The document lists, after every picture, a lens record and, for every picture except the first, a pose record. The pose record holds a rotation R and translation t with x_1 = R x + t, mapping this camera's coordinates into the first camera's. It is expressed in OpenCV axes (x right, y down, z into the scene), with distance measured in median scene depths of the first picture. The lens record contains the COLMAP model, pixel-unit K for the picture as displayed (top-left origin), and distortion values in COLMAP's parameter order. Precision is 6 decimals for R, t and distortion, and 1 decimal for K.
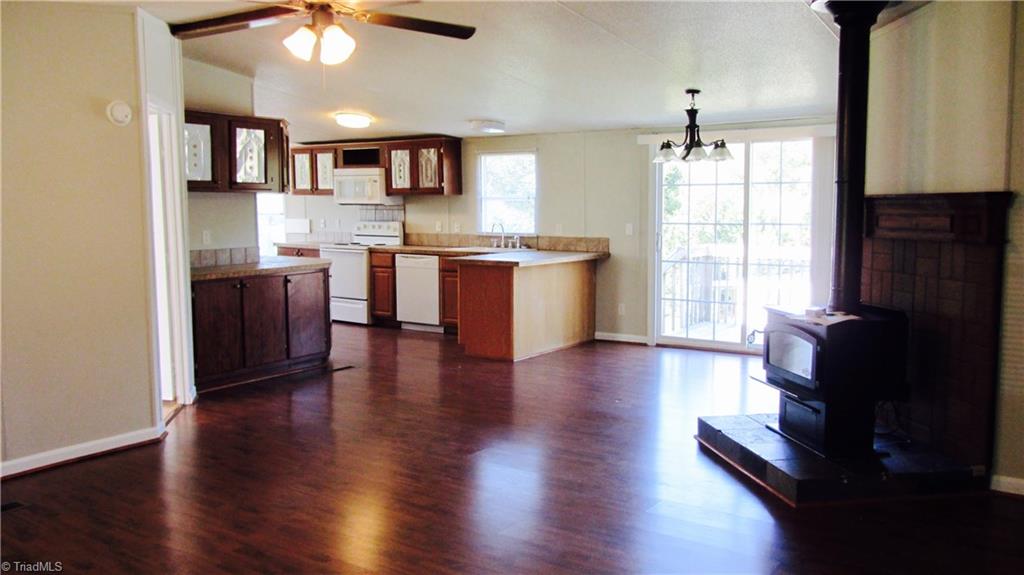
lens RADIAL K [[855.1, 0, 512.0], [0, 855.1, 287.5], [0, 0, 1]] dist [-0.046389, 0.014612]
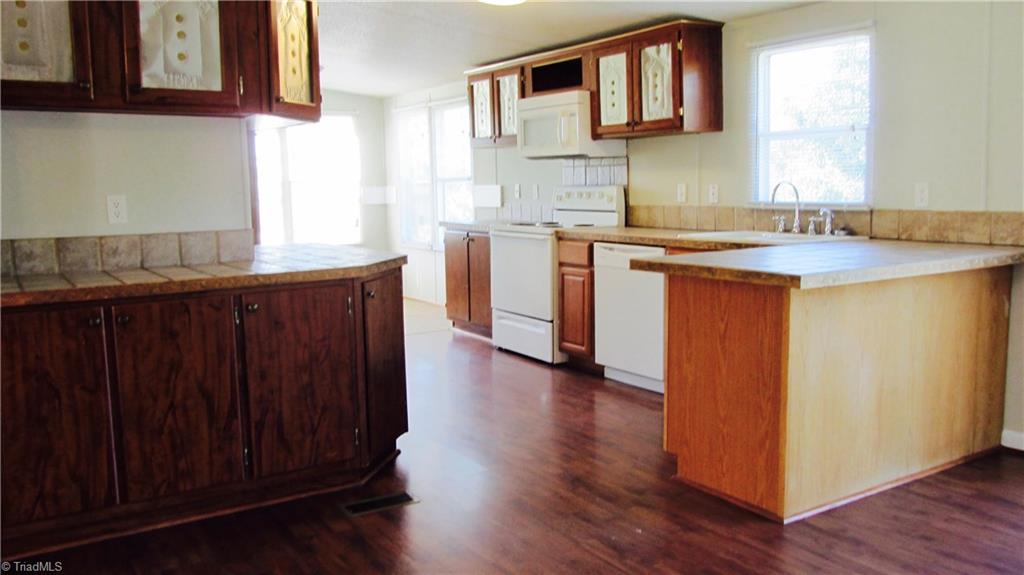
lens RADIAL K [[855.1, 0, 512.0], [0, 855.1, 287.5], [0, 0, 1]] dist [-0.046389, 0.014612]
pose [[0.923957, 0.032656, -0.381101, 0.025418], [-0.023524, 0.999314, 0.028597, -0.024760], [0.381773, -0.017458, 0.924091, 0.471758]]
